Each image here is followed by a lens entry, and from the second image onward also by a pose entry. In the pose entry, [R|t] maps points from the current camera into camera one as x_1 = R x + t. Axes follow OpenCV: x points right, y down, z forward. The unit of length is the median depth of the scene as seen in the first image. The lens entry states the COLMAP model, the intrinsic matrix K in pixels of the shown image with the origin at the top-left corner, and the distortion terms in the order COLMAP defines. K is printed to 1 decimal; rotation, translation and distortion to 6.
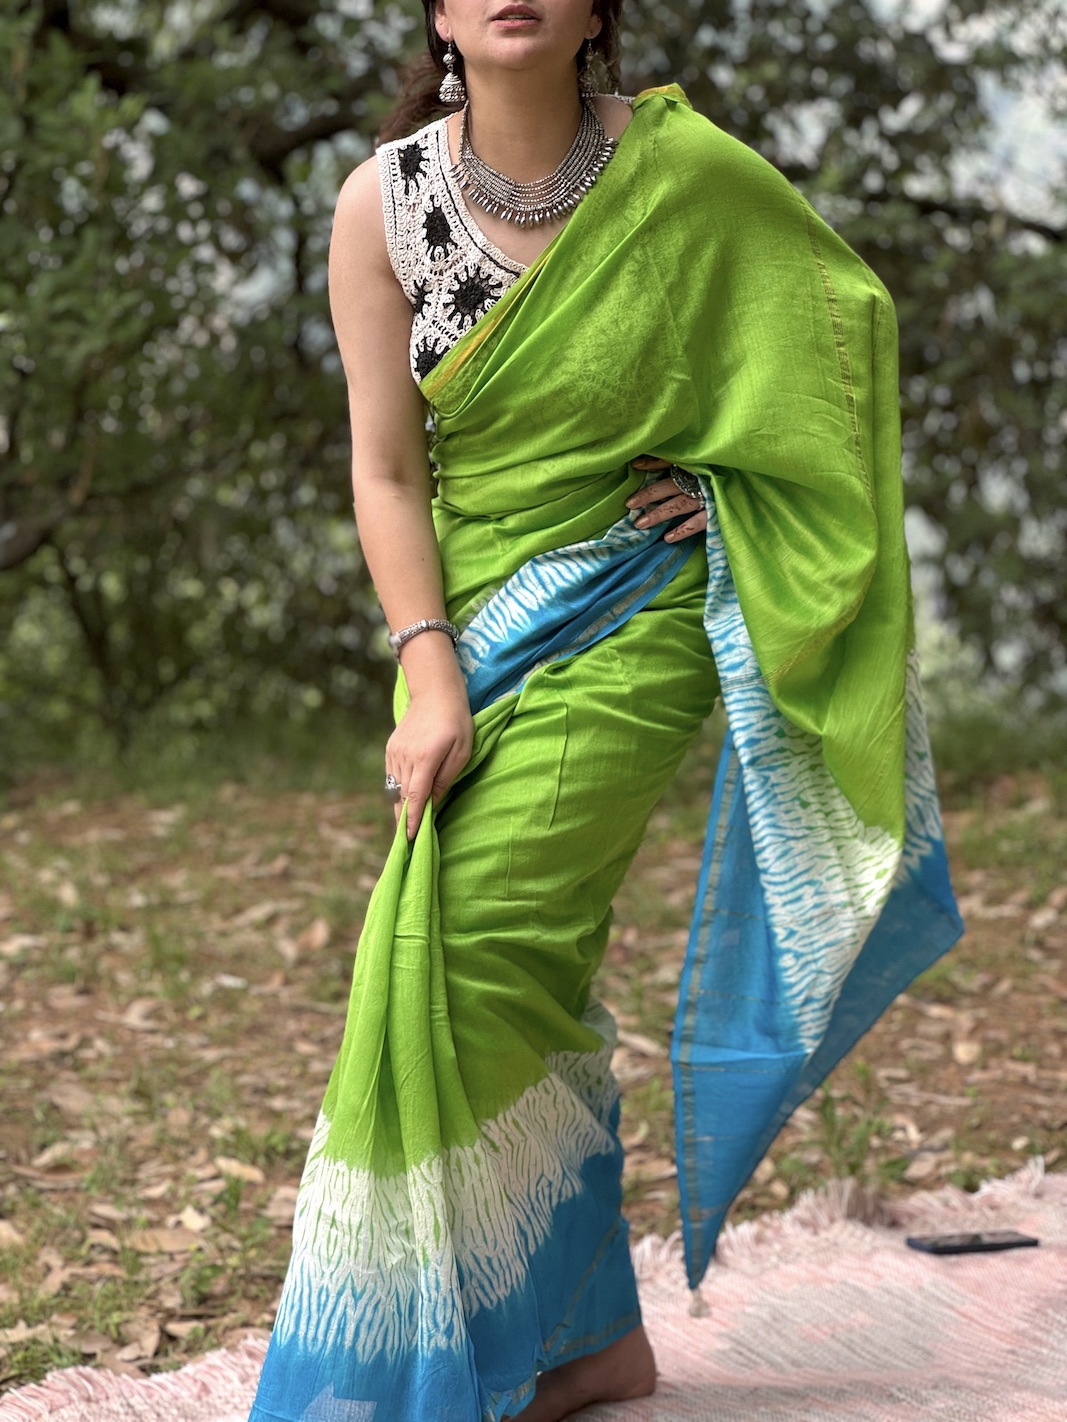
lens RADIAL K [[3236.4, 0, 547.2], [0, 3236.4, 718.0], [0, 0, 1]] dist [0.180358, 0.000000]
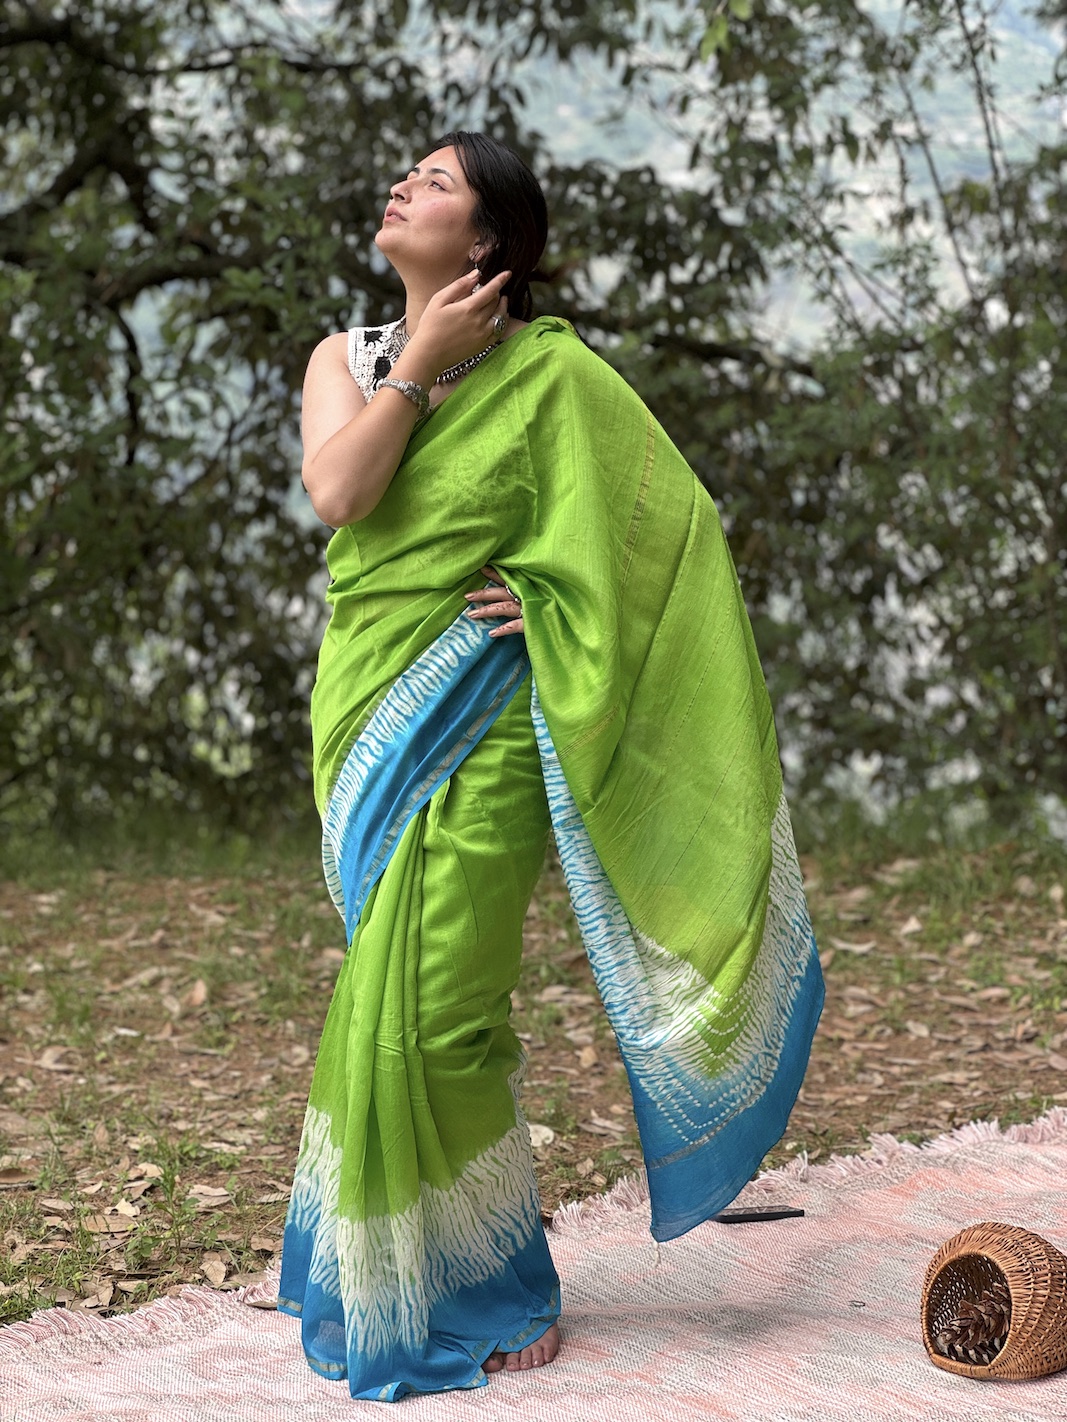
lens RADIAL K [[3236.4, 0, 535.1], [0, 3236.4, 715.7], [0, 0, 1]] dist [0.180358, 0.000000]
pose [[0.998115, -0.000721, 0.061363, -0.025686], [0.002784, 0.999433, -0.033542, 0.007675], [-0.061304, 0.033650, 0.997552, -0.215847]]
